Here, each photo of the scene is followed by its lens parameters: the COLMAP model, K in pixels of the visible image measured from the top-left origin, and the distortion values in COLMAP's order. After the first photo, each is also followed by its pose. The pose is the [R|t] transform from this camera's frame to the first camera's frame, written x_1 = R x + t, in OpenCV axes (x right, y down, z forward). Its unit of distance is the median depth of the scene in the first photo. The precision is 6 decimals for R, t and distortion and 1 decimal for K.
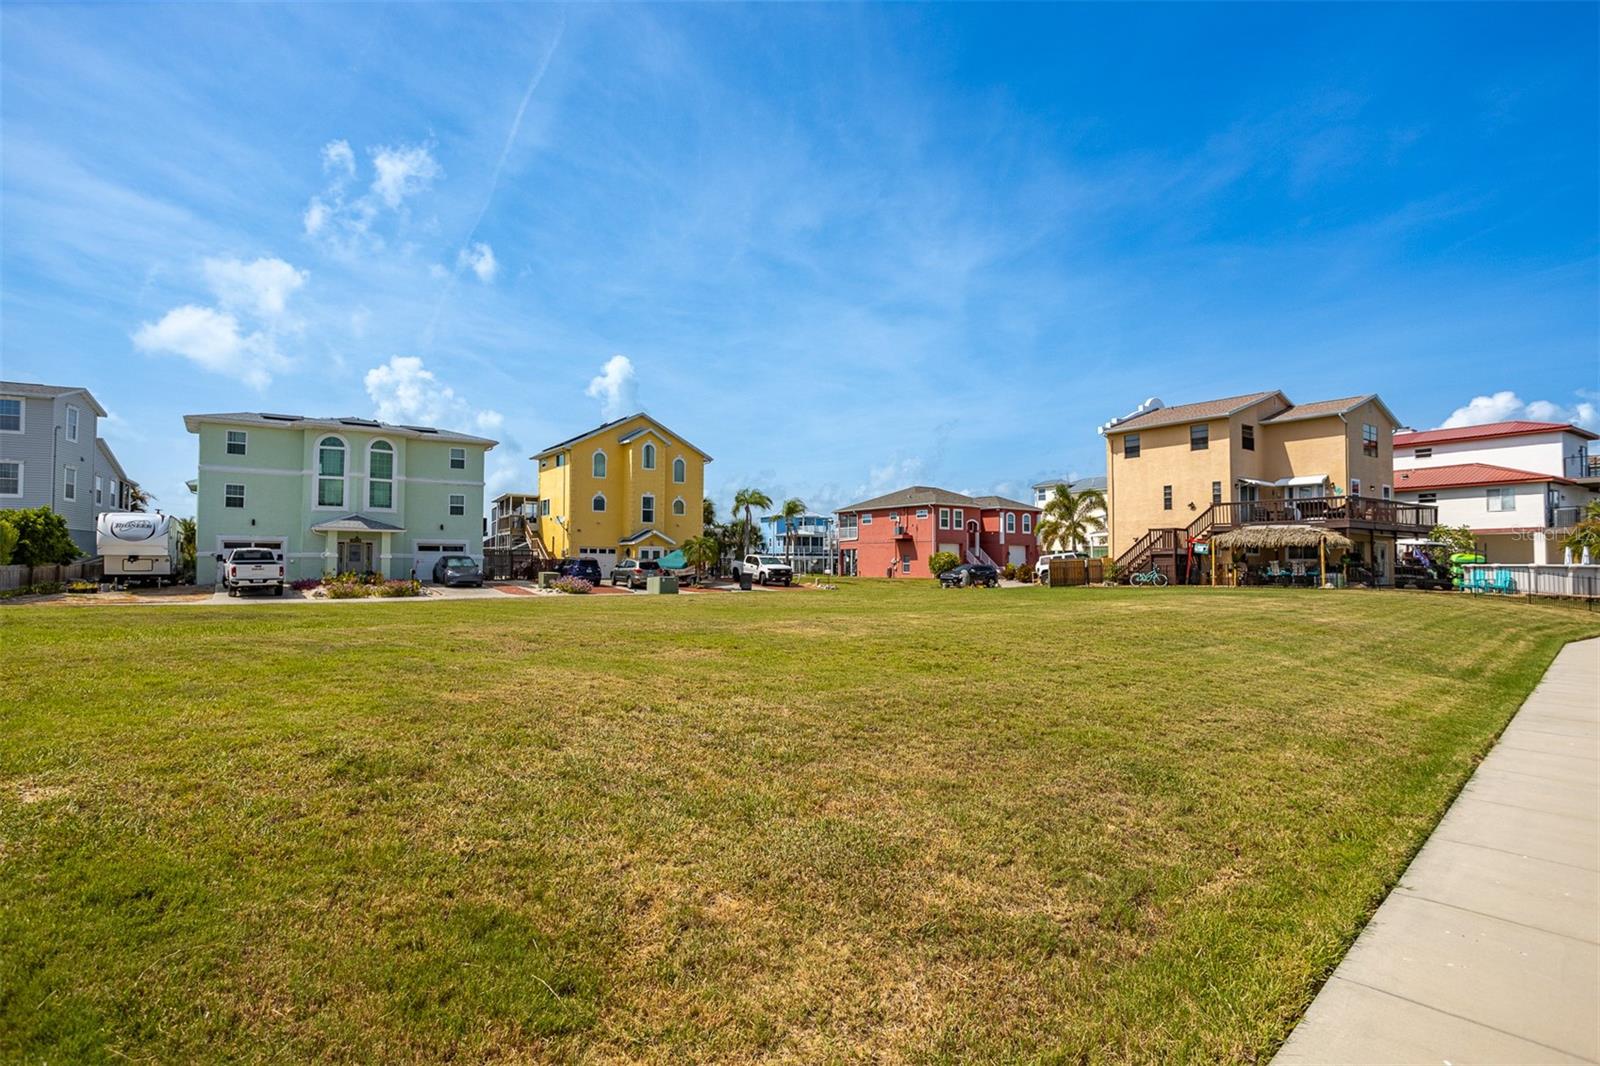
lens RADIAL K [[822.5, 0, 814.7], [0, 822.5, 528.1], [0, 0, 1]] dist [-0.049962, 0.029987]
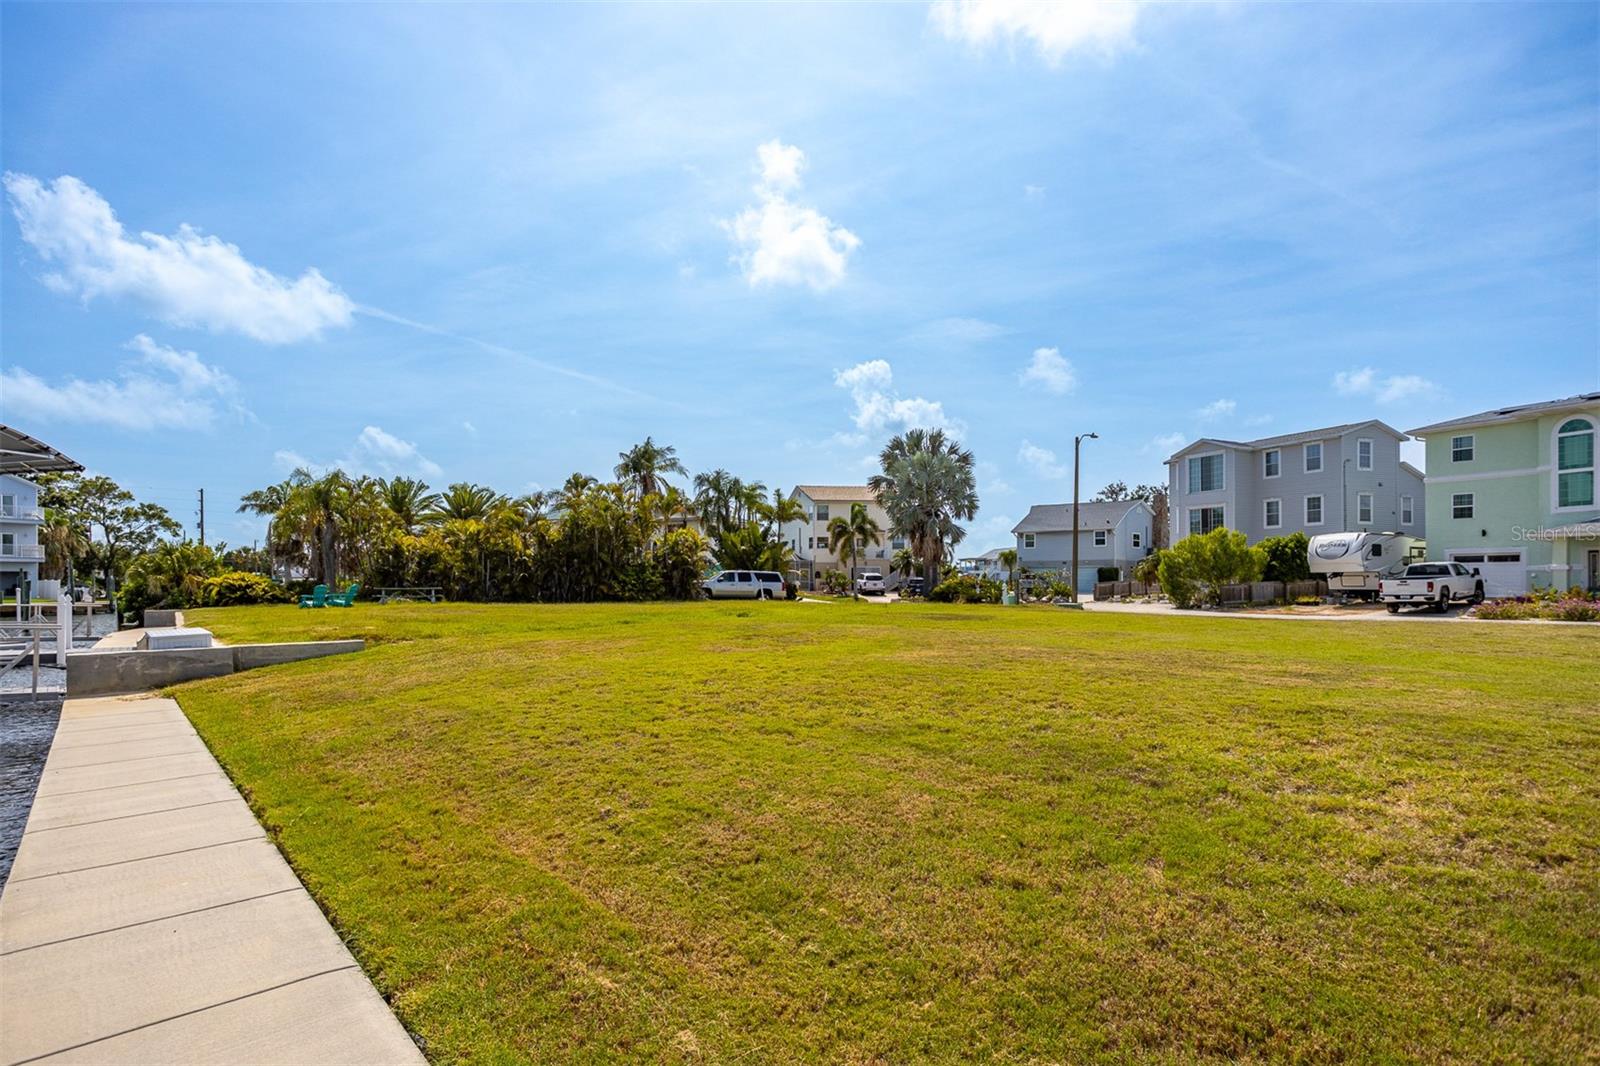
lens RADIAL K [[822.5, 0, 787.3], [0, 822.5, 581.3], [0, 0, 1]] dist [-0.049962, 0.029987]
pose [[-0.047398, -0.005181, -0.998863, 0.237801], [0.052005, 0.998618, -0.007648, 0.012760], [0.997521, -0.052309, -0.047063, 0.252572]]
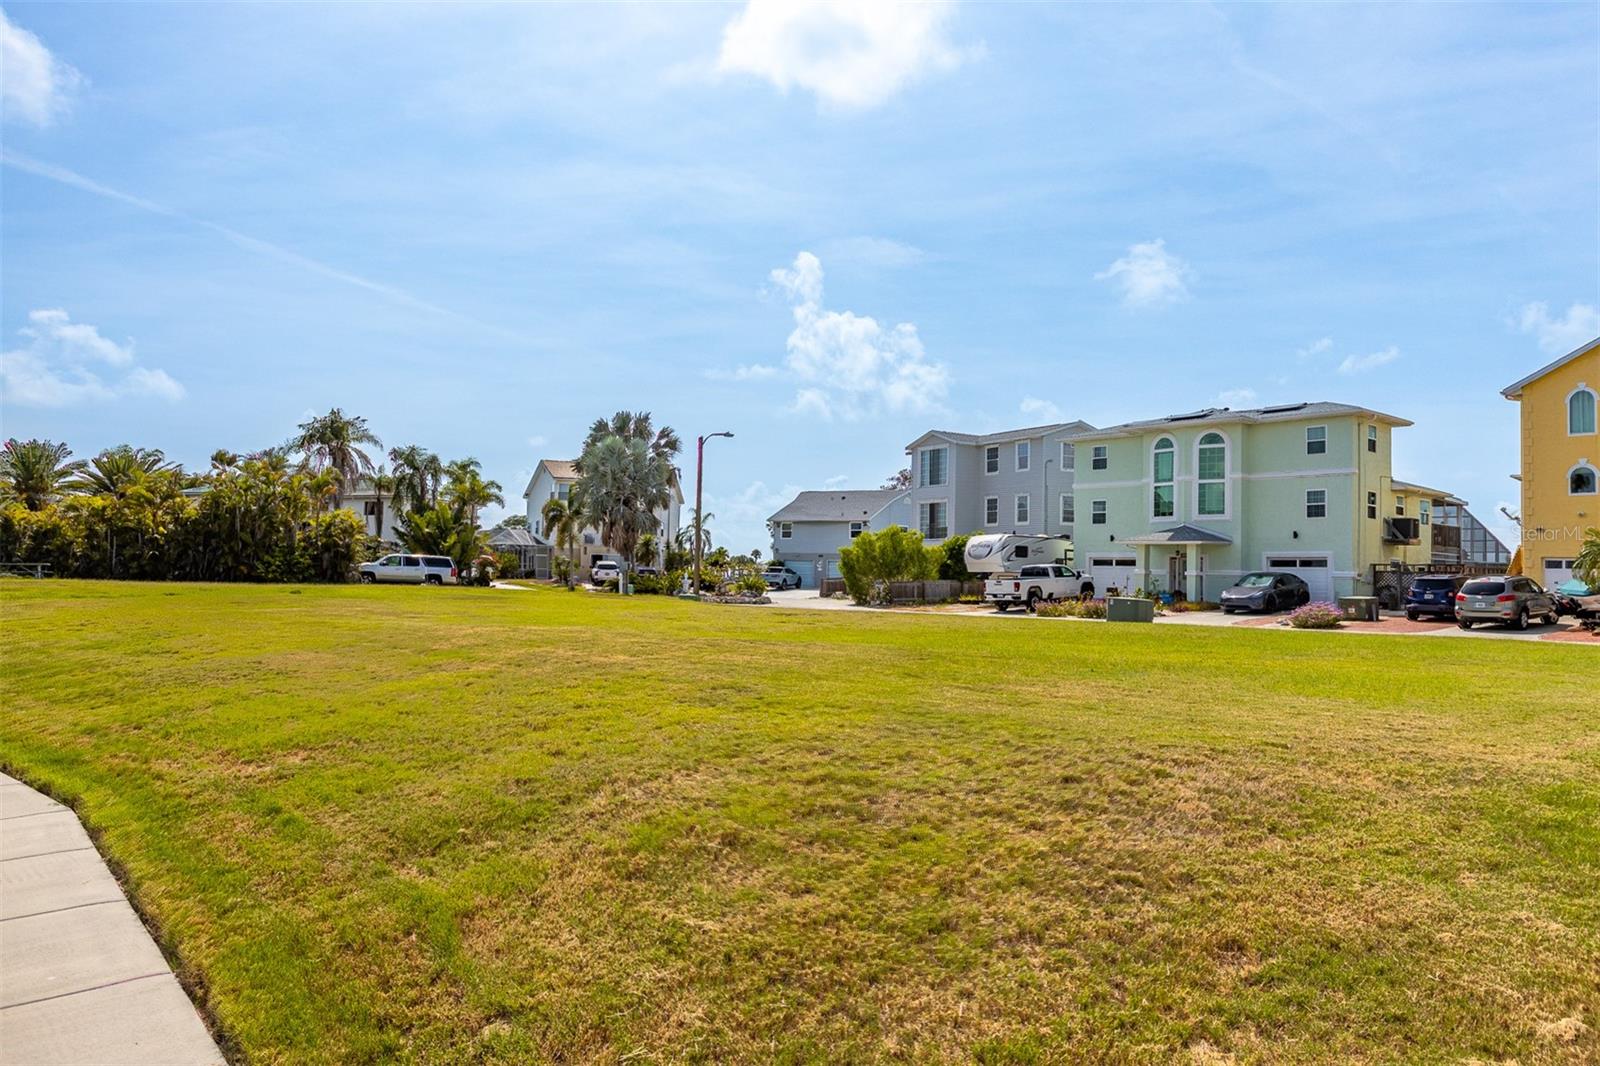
lens RADIAL K [[1107.8, 0, 795.4], [0, 1107.8, 525.7], [0, 0, 1]] dist [-0.030507, 0.019372]
pose [[0.079071, -0.047443, -0.995739, 0.564321], [0.027503, 0.998590, -0.045395, 0.026316], [0.996490, -0.023796, 0.080264, 0.503632]]
